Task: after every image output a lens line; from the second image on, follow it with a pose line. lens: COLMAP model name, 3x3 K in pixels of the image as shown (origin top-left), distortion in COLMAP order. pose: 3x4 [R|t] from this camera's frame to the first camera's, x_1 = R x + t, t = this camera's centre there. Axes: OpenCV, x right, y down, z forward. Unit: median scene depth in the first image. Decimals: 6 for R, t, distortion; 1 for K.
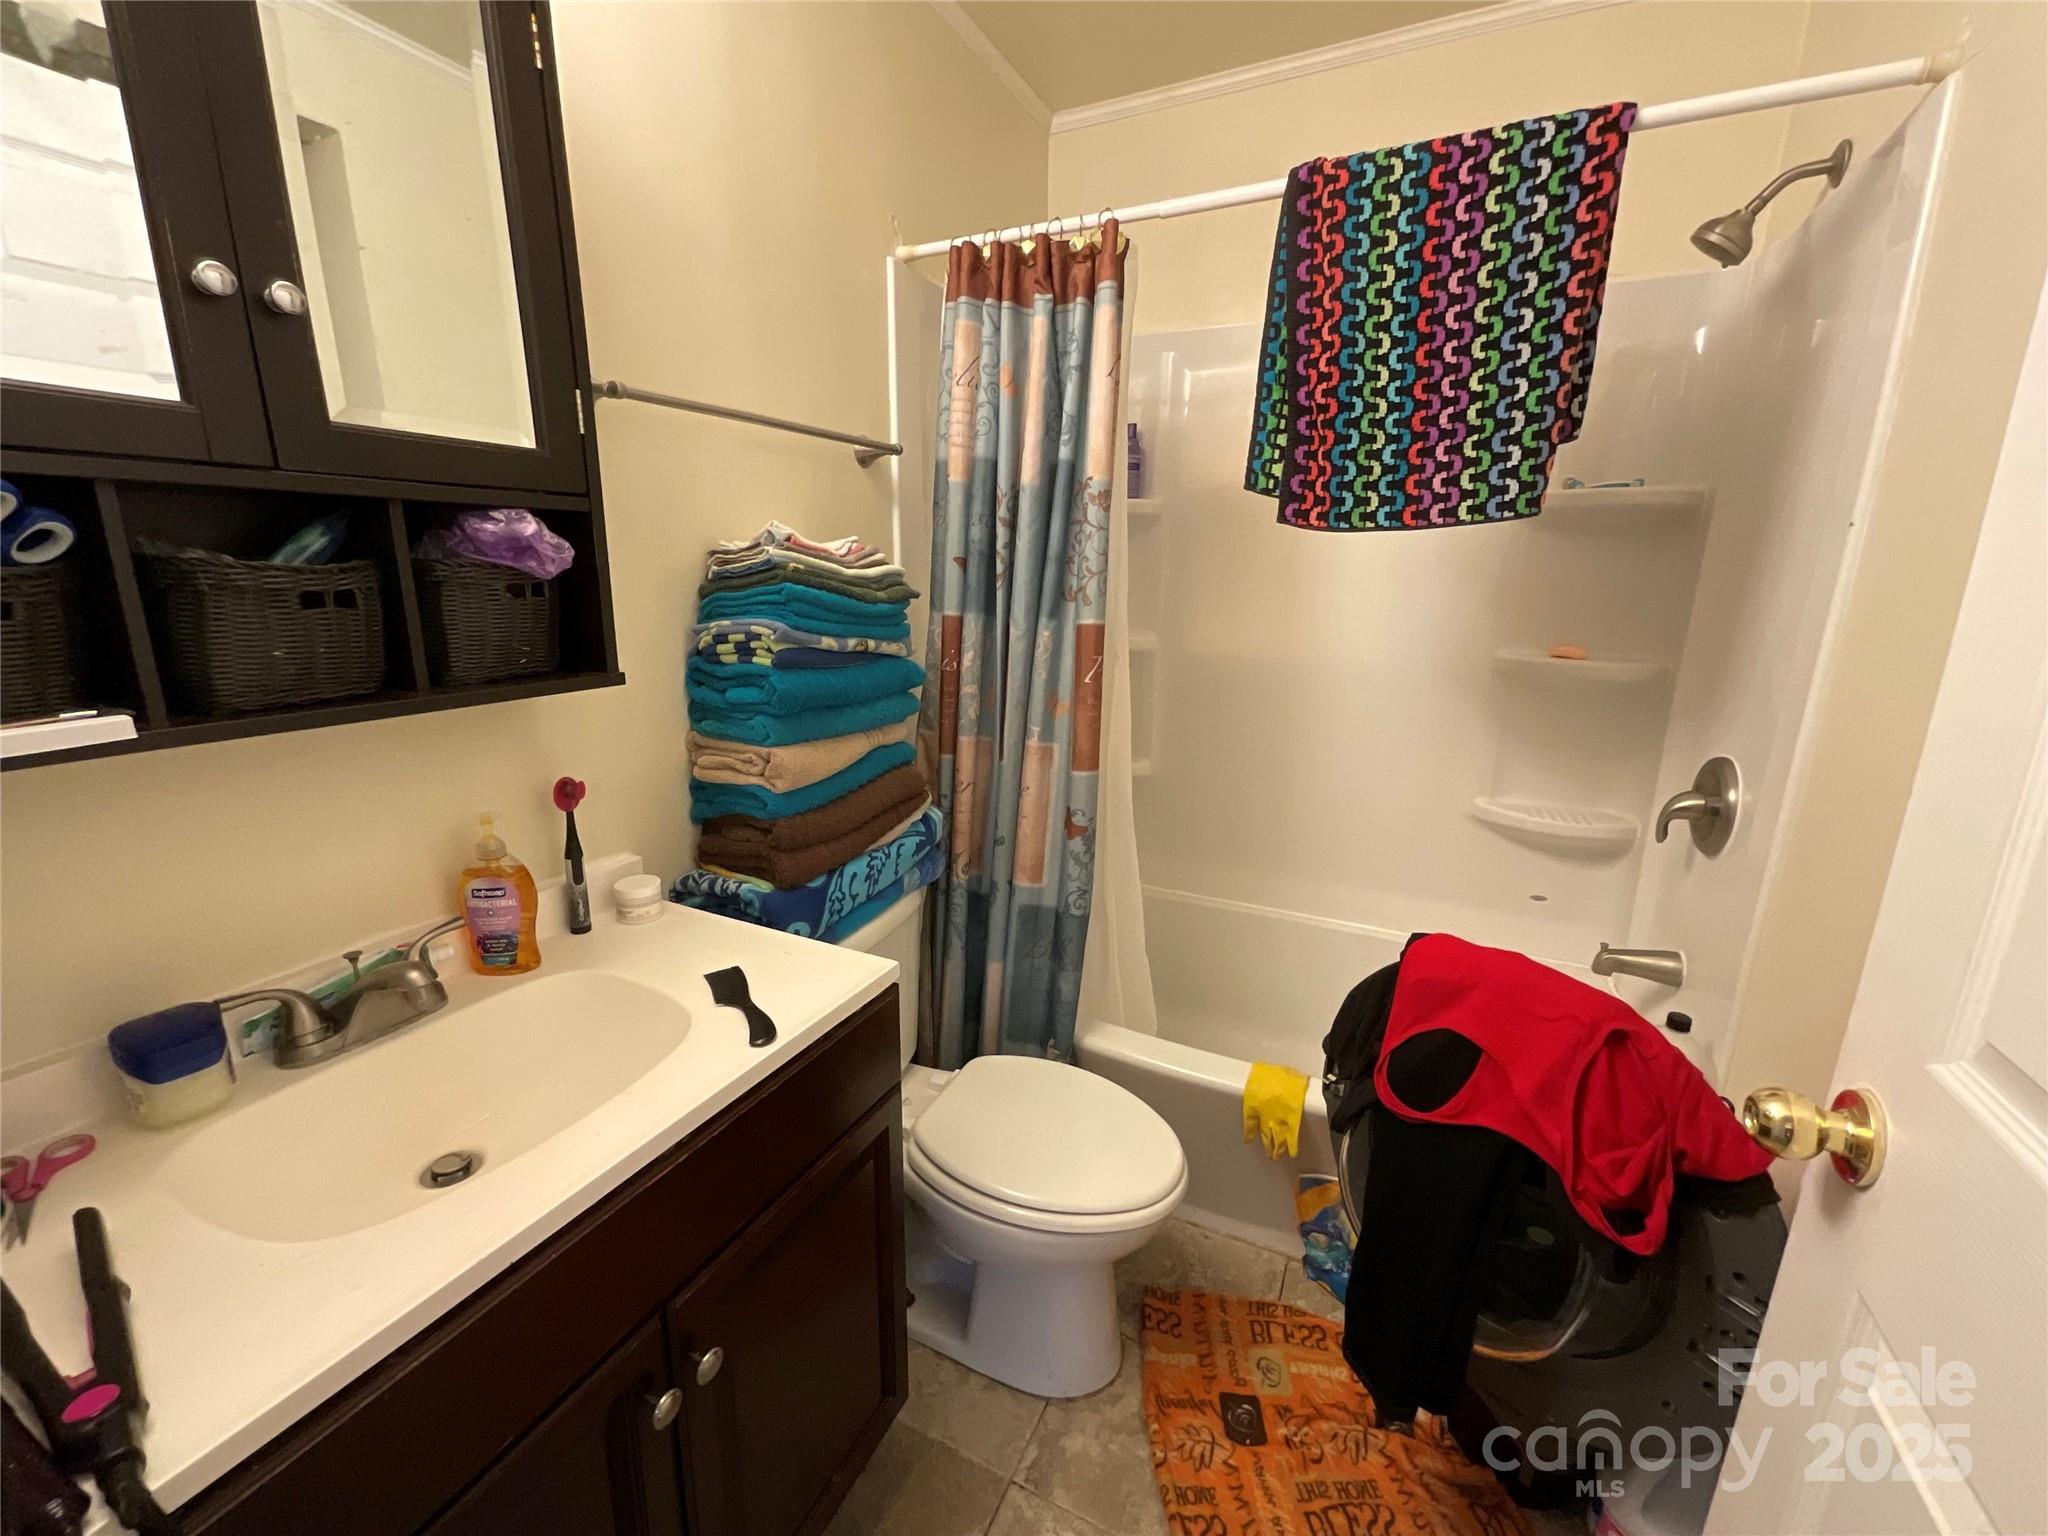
lens RADIAL K [[836.4, 0, 1024.0], [0, 836.4, 768.0], [0, 0, 1]] dist [-0.002250, -0.000160]
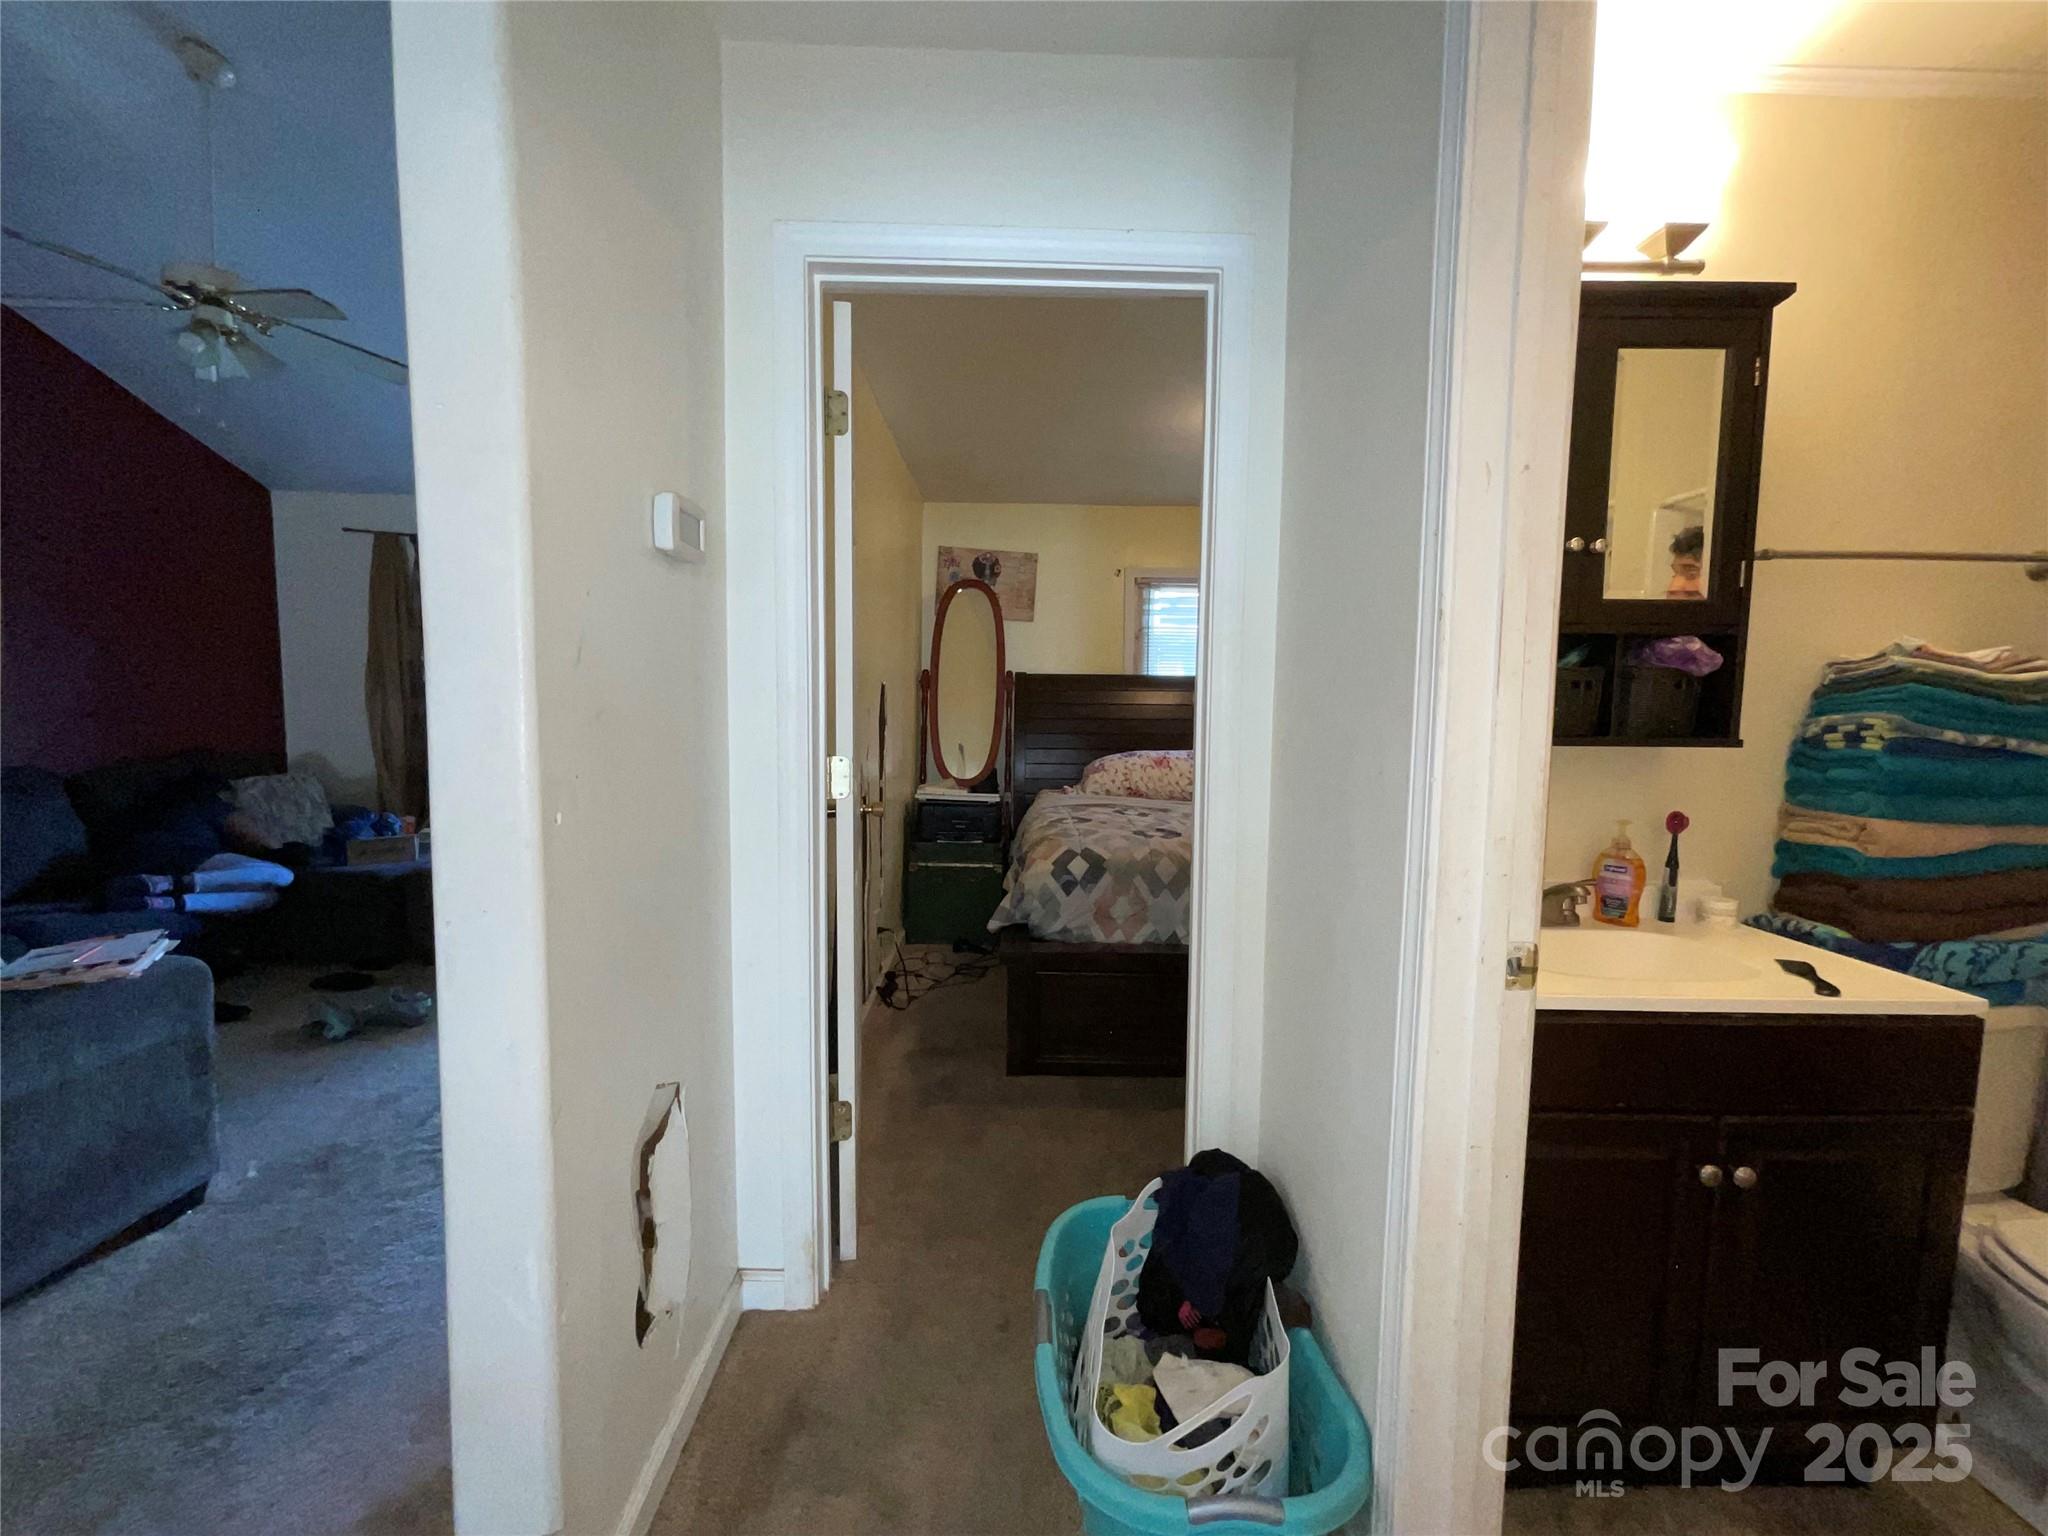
lens RADIAL K [[830.0, 0, 1024.0], [0, 830.0, 768.0], [0, 0, 1]] dist [0.015550, -0.008166]
pose [[0.456805, 0.062989, -0.887334, 0.204160], [-0.217339, 0.975163, -0.042663, 0.220165], [0.862608, 0.212341, 0.459150, -0.613253]]
